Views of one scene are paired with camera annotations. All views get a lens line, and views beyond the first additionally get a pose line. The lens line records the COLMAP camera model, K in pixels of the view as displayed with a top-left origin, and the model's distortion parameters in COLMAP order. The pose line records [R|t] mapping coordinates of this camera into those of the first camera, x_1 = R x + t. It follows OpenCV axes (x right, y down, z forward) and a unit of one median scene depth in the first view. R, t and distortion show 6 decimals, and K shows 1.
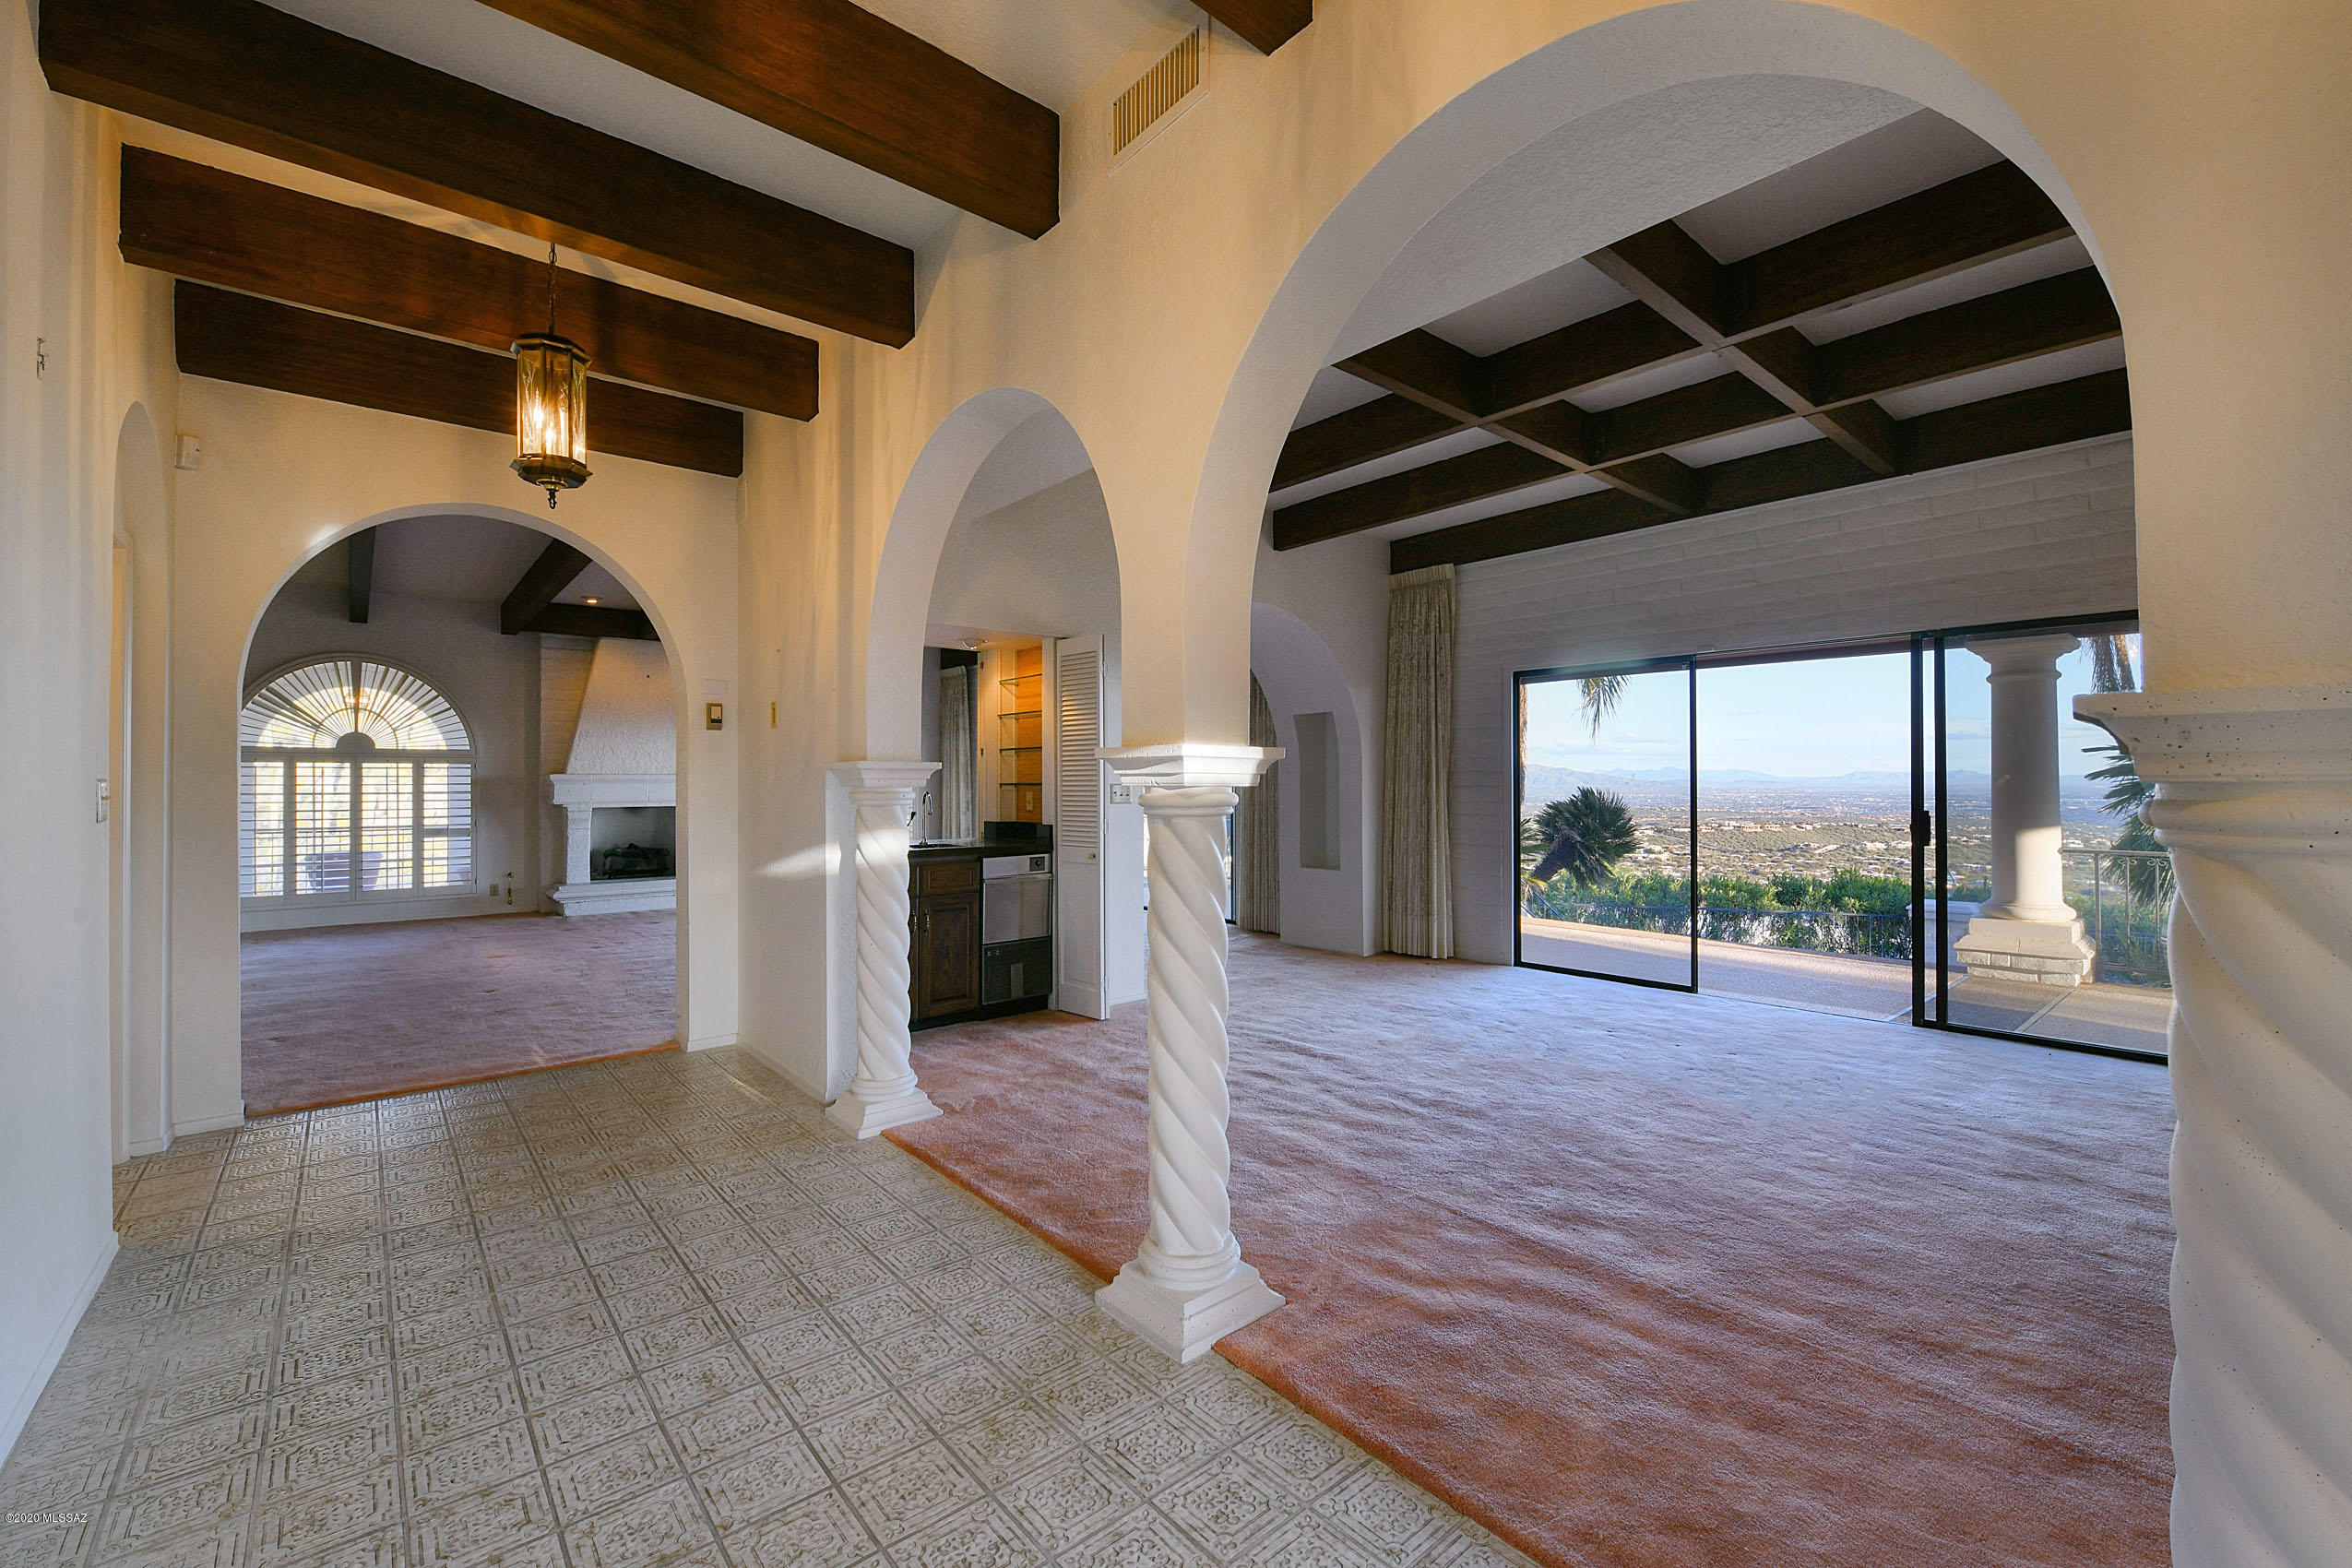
lens RADIAL K [[970.3, 0, 1198.7], [0, 970.3, 789.4], [0, 0, 1]] dist [-0.006482, 0.000175]
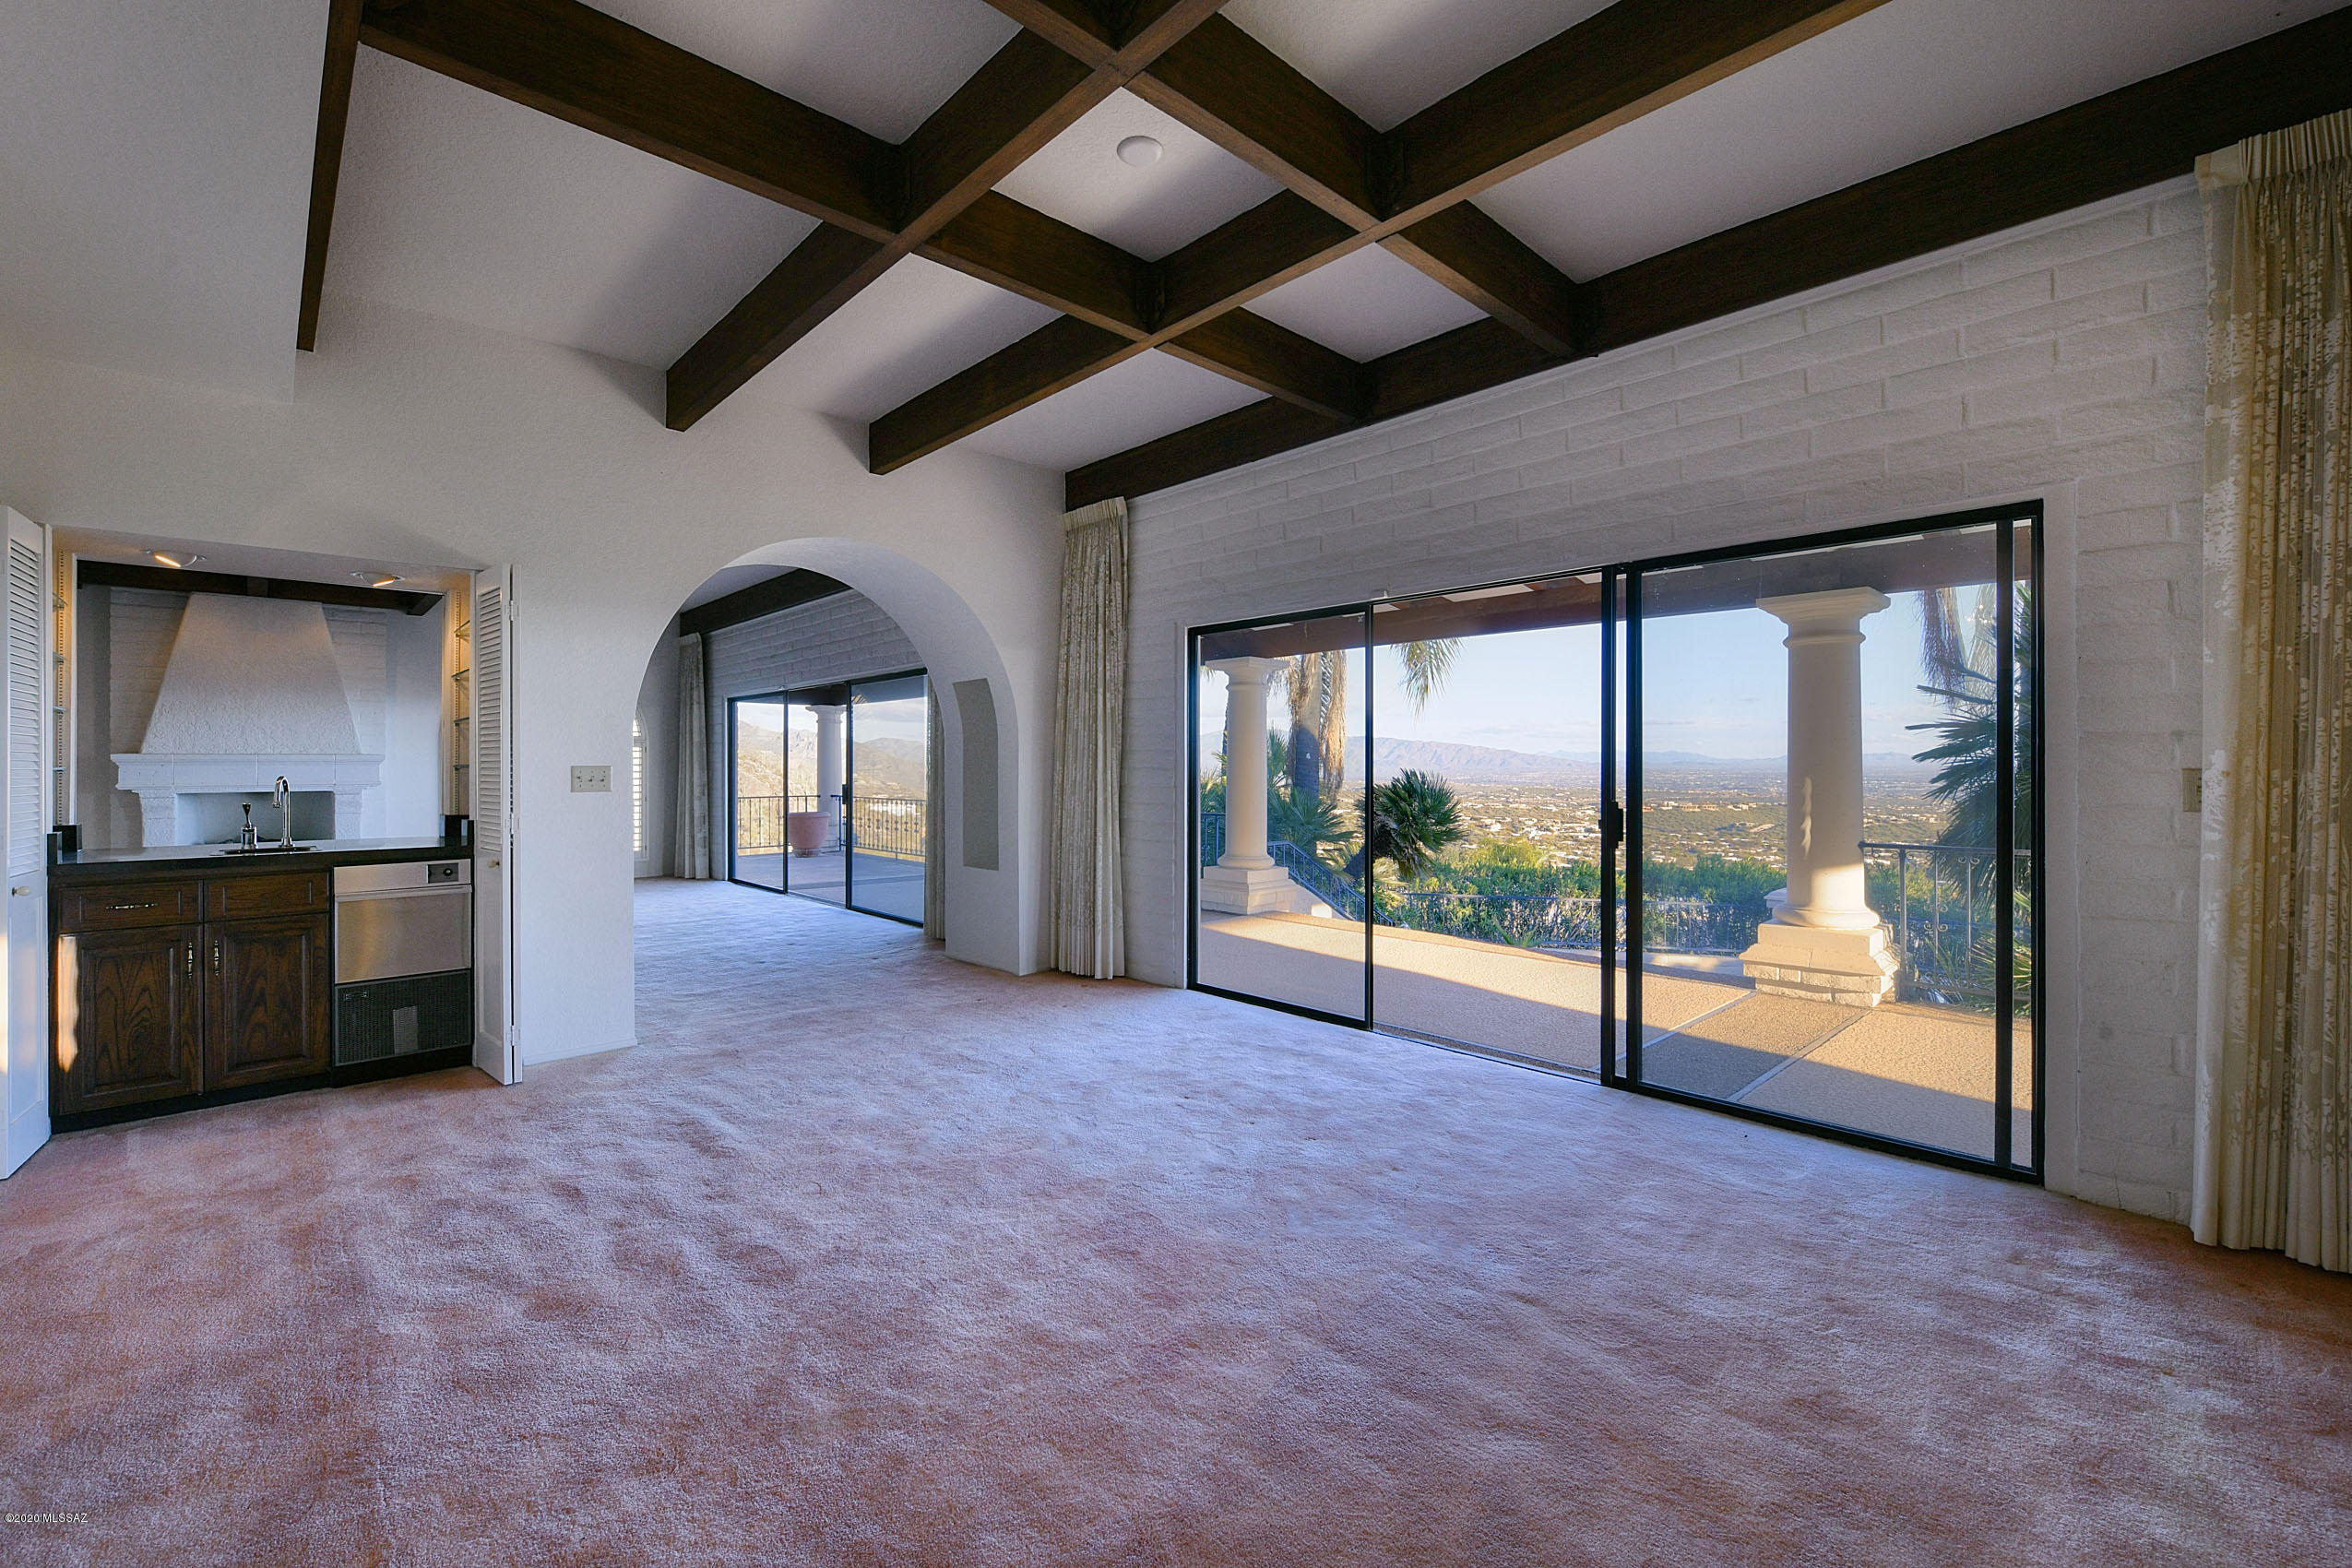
lens RADIAL K [[970.3, 0, 1151.7], [0, 970.3, 772.6], [0, 0, 1]] dist [-0.006482, 0.000175]
pose [[0.999695, -0.000050, 0.024677, 0.366746], [0.000026, 1.000000, 0.000968, -0.000822], [-0.024677, -0.000967, 0.999695, 0.247873]]
